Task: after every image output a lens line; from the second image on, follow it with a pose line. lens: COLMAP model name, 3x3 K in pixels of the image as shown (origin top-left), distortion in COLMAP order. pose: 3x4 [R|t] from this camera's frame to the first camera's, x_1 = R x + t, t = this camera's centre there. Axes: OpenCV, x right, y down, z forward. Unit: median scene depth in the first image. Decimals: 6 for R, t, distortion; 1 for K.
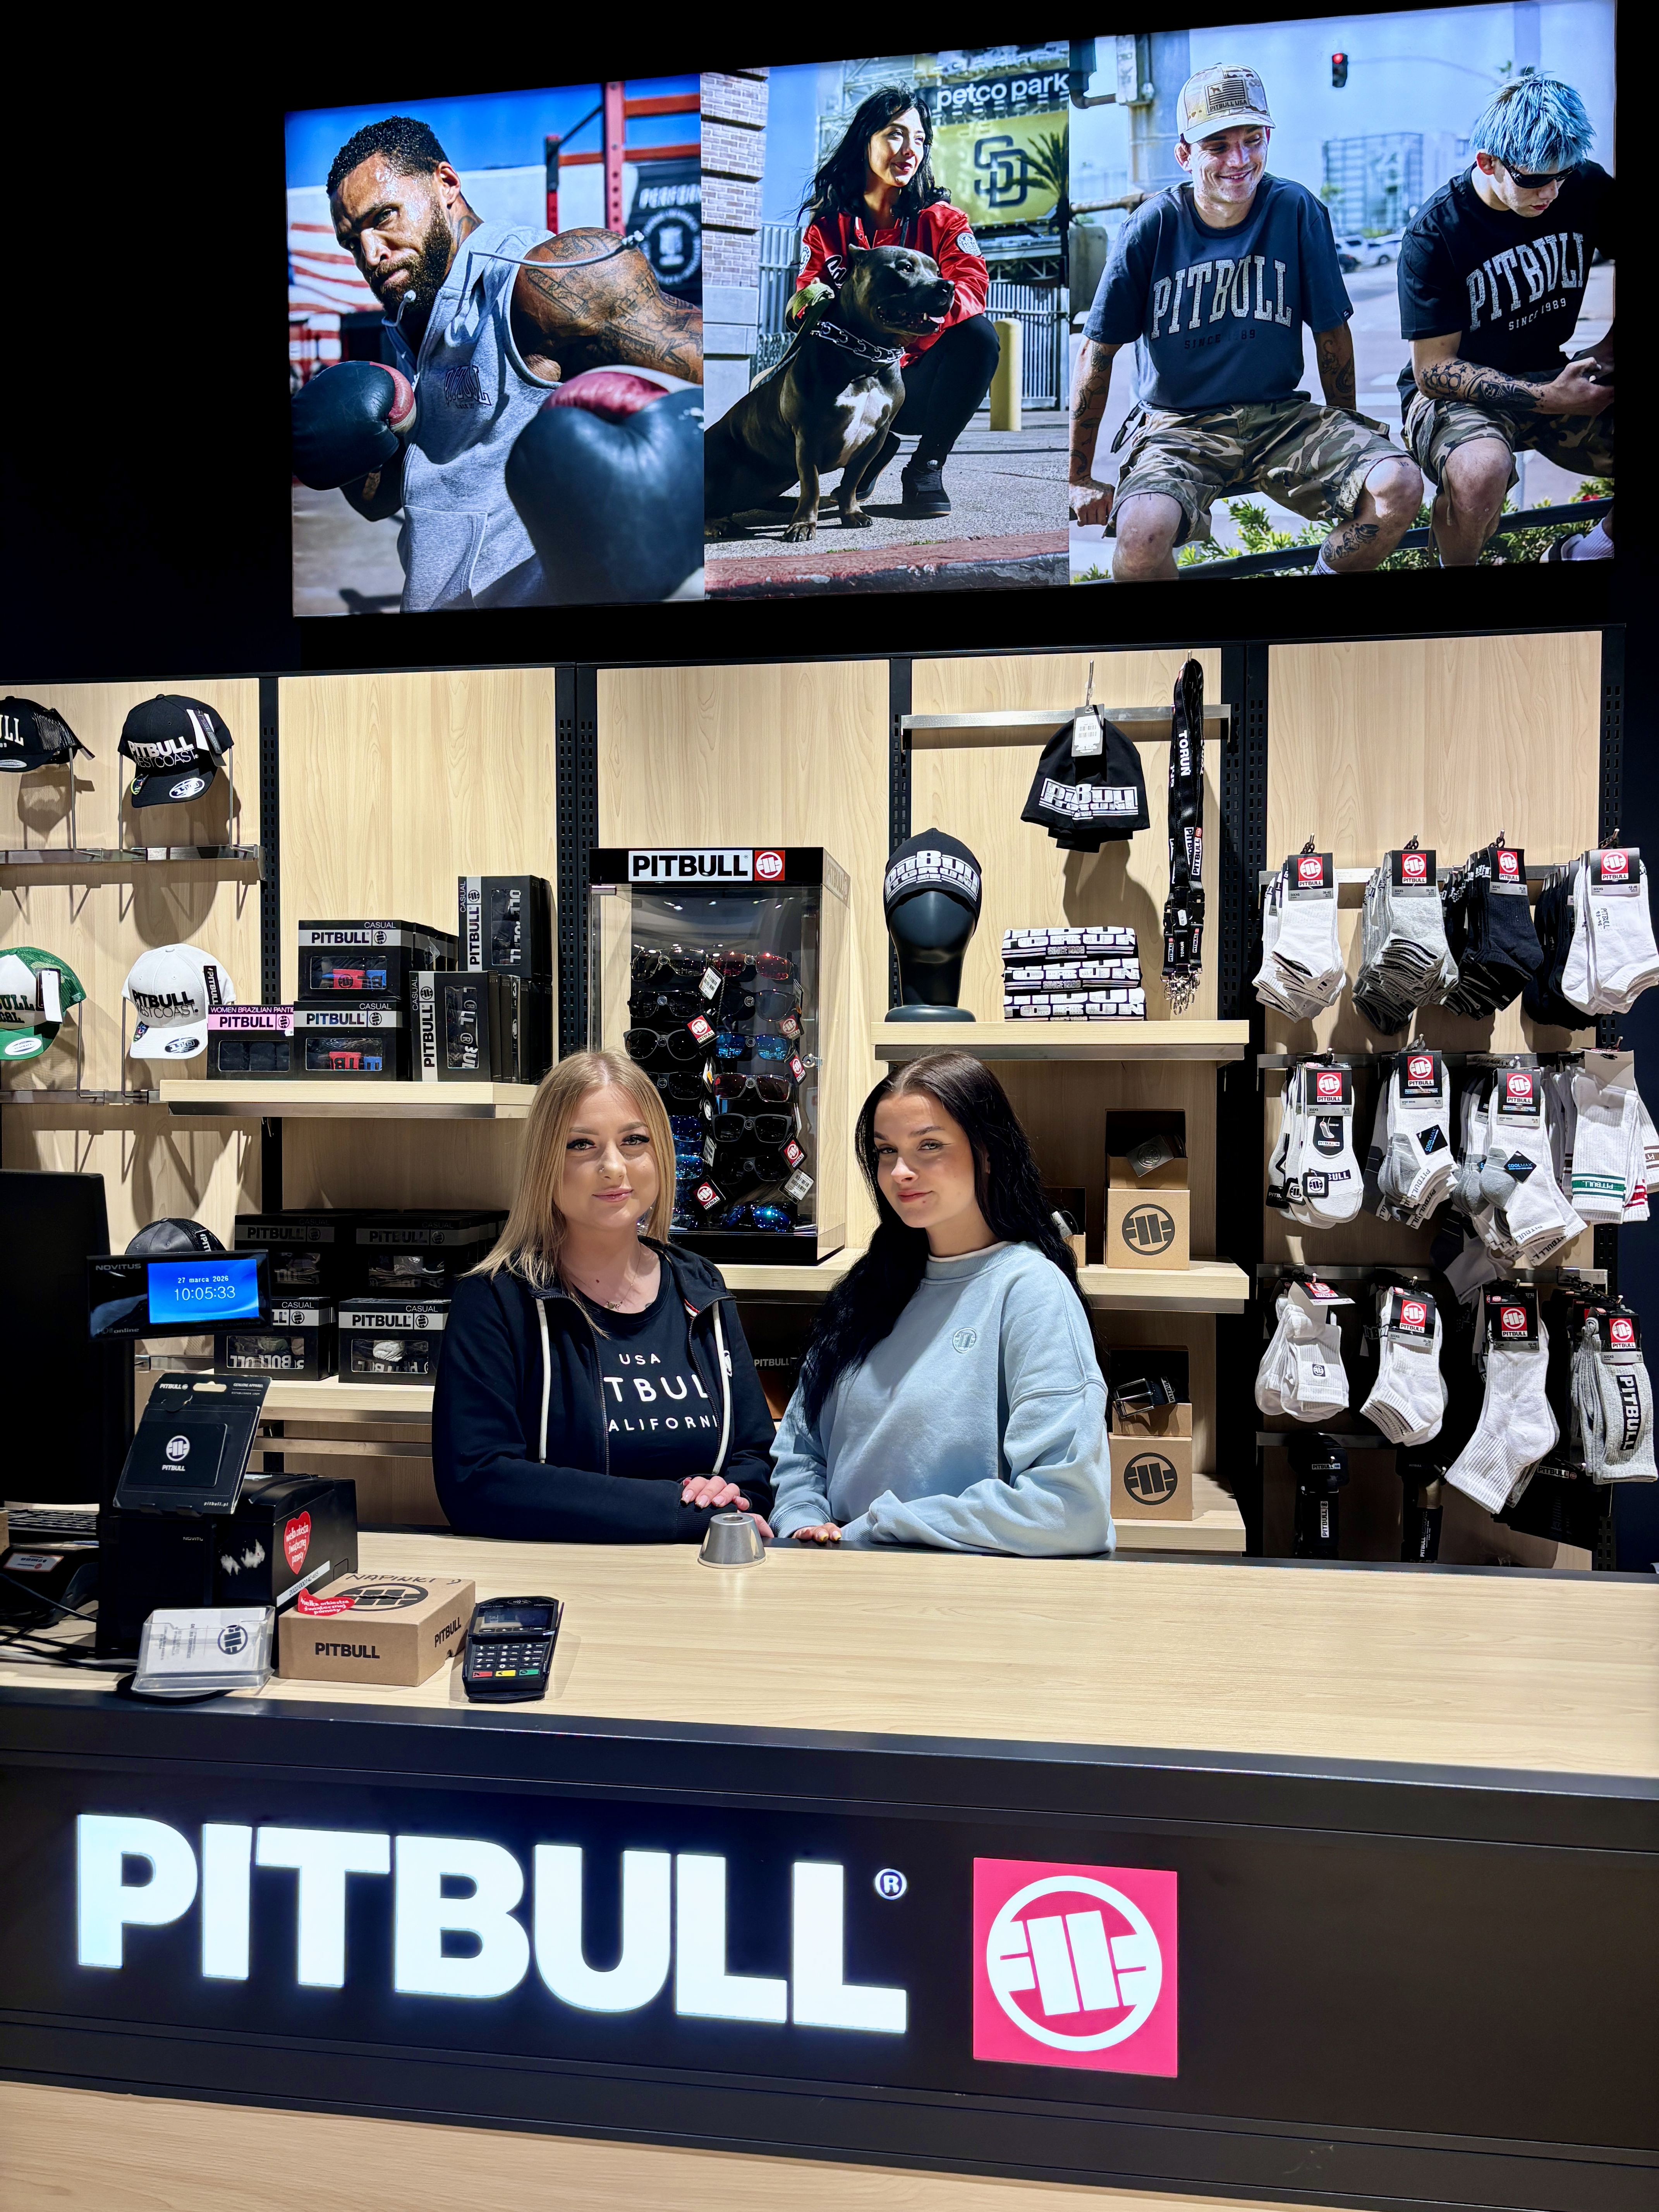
lens RADIAL K [[1677.0, 0, 848.1], [0, 1677.0, 1104.6], [0, 0, 1]] dist [0.055427, -0.006914]
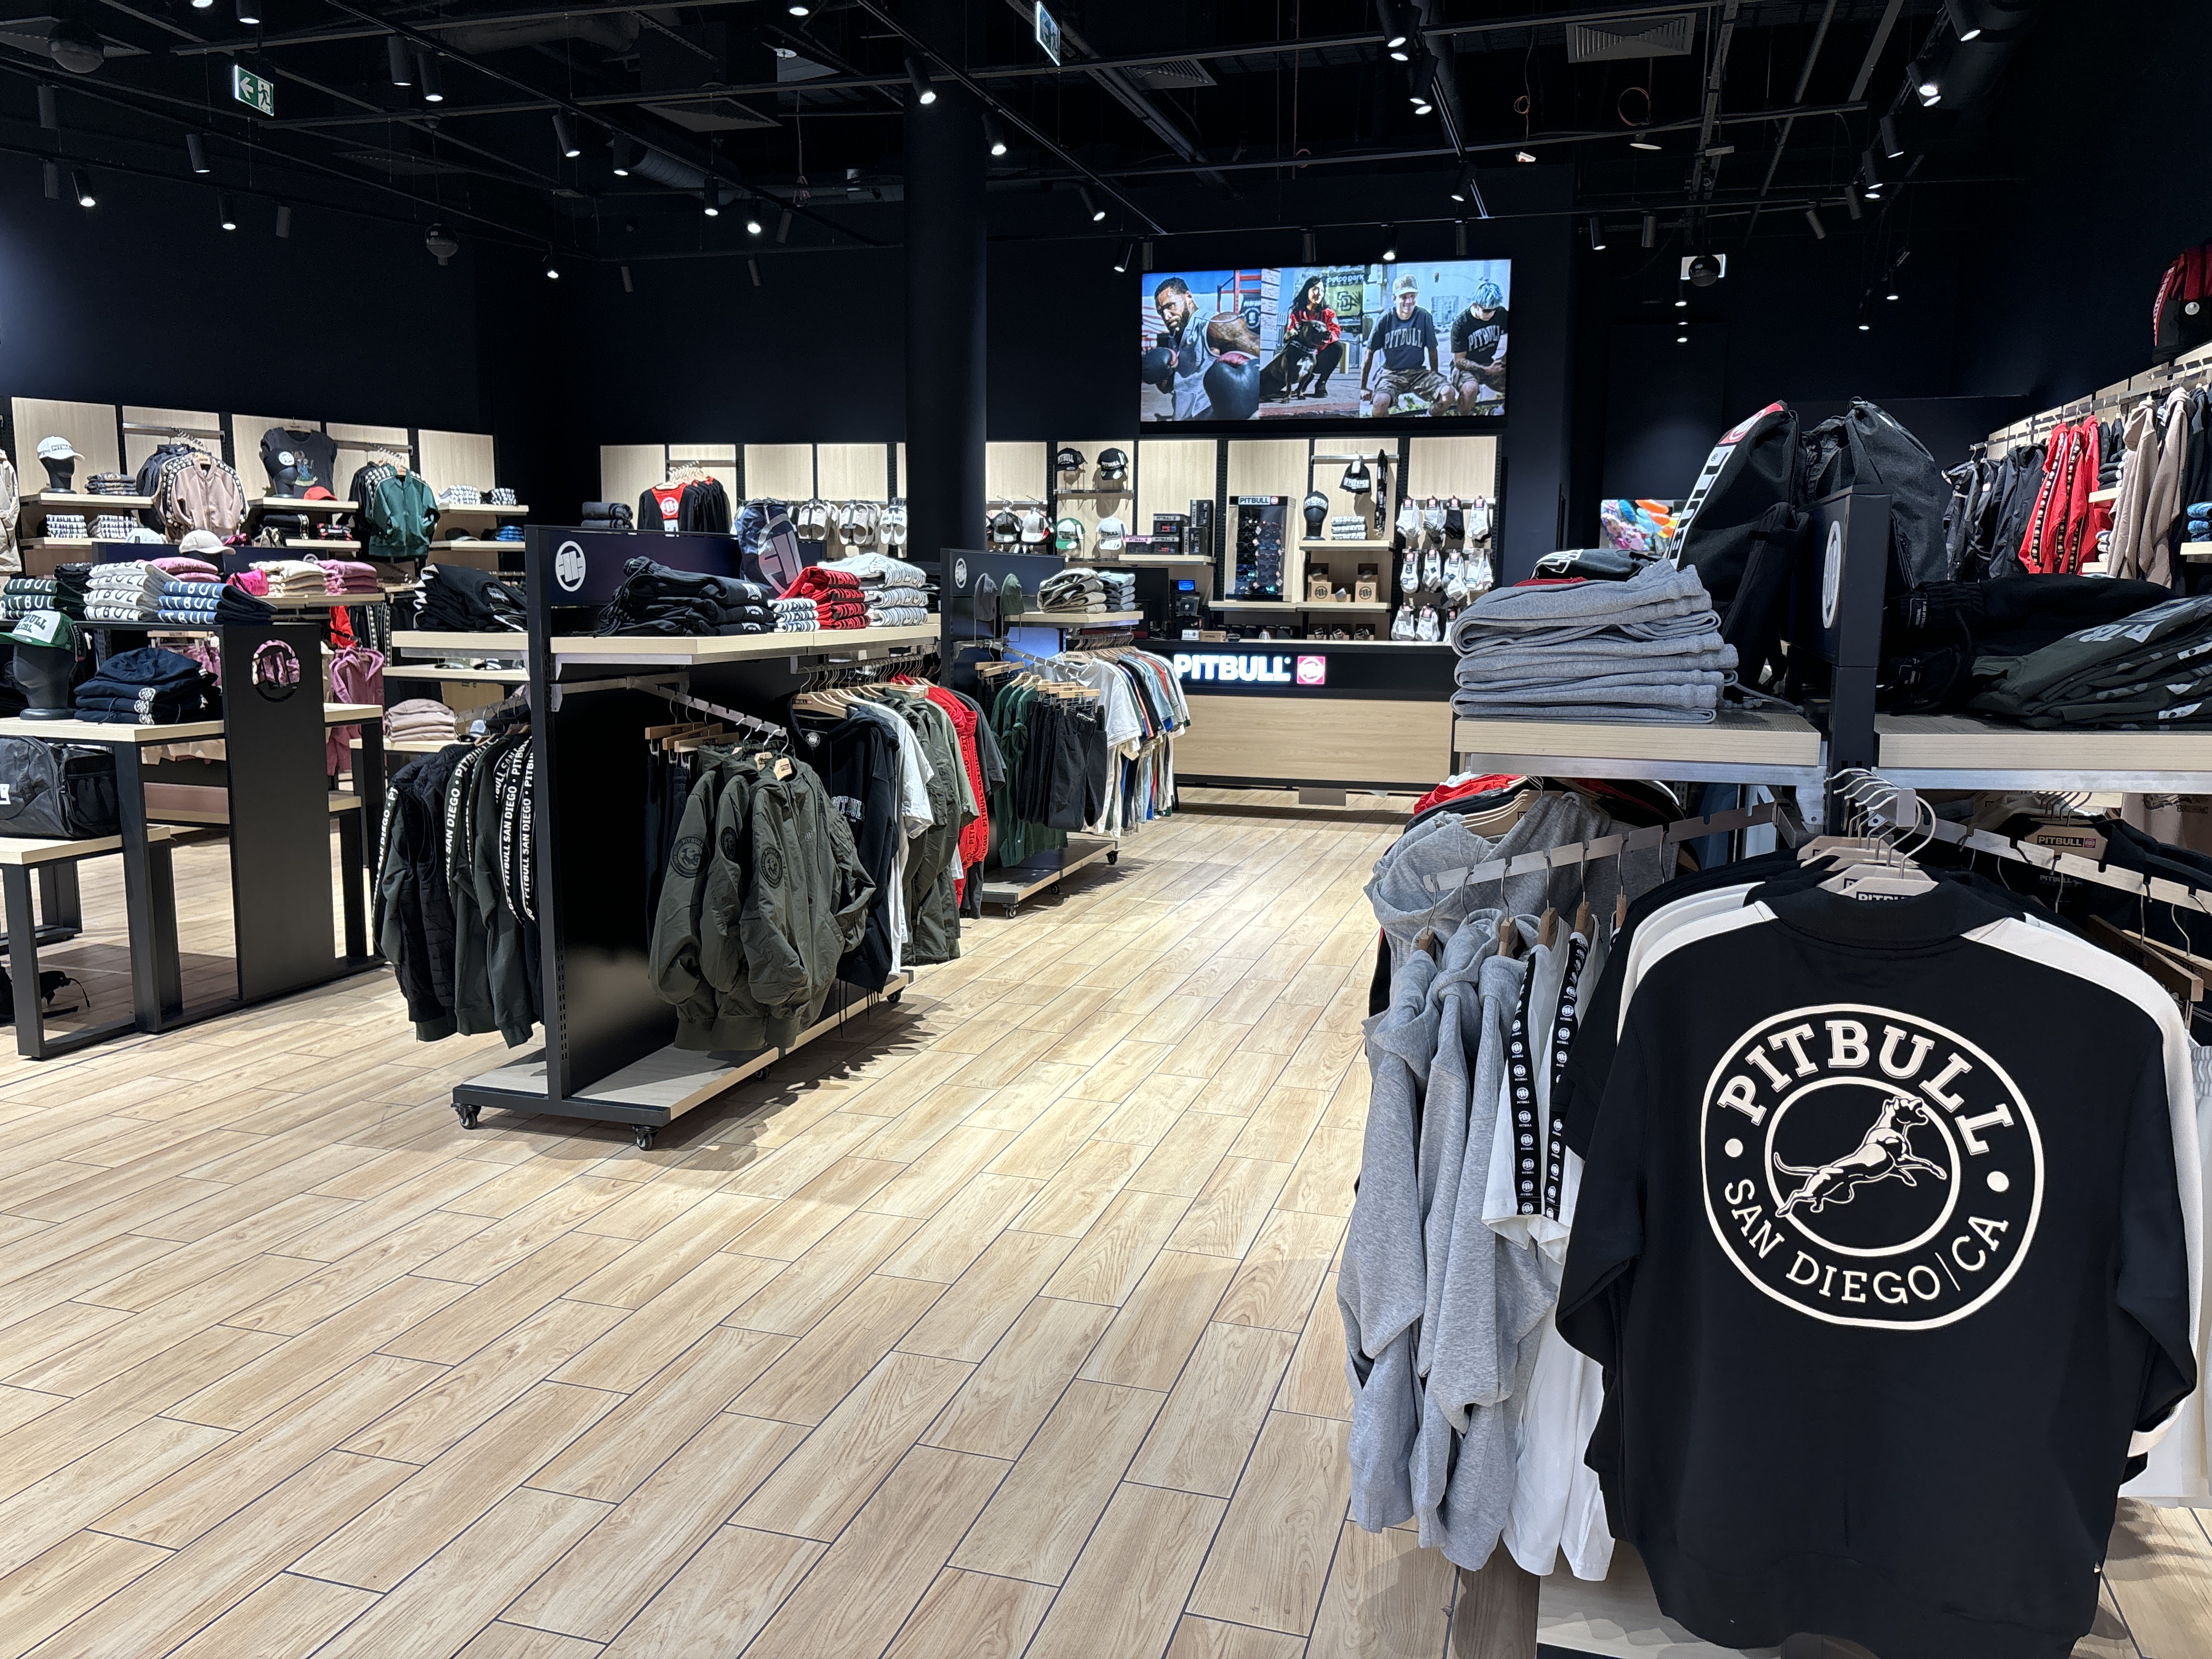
lens RADIAL K [[1677.0, 0, 1099.3], [0, 1677.0, 850.3], [0, 0, 1]] dist [0.055427, -0.006914]
pose [[0.989640, 0.032476, -0.139853, 0.113213], [-0.011317, 0.988696, 0.149509, 0.077054], [0.143128, -0.146378, 0.978820, -2.759635]]
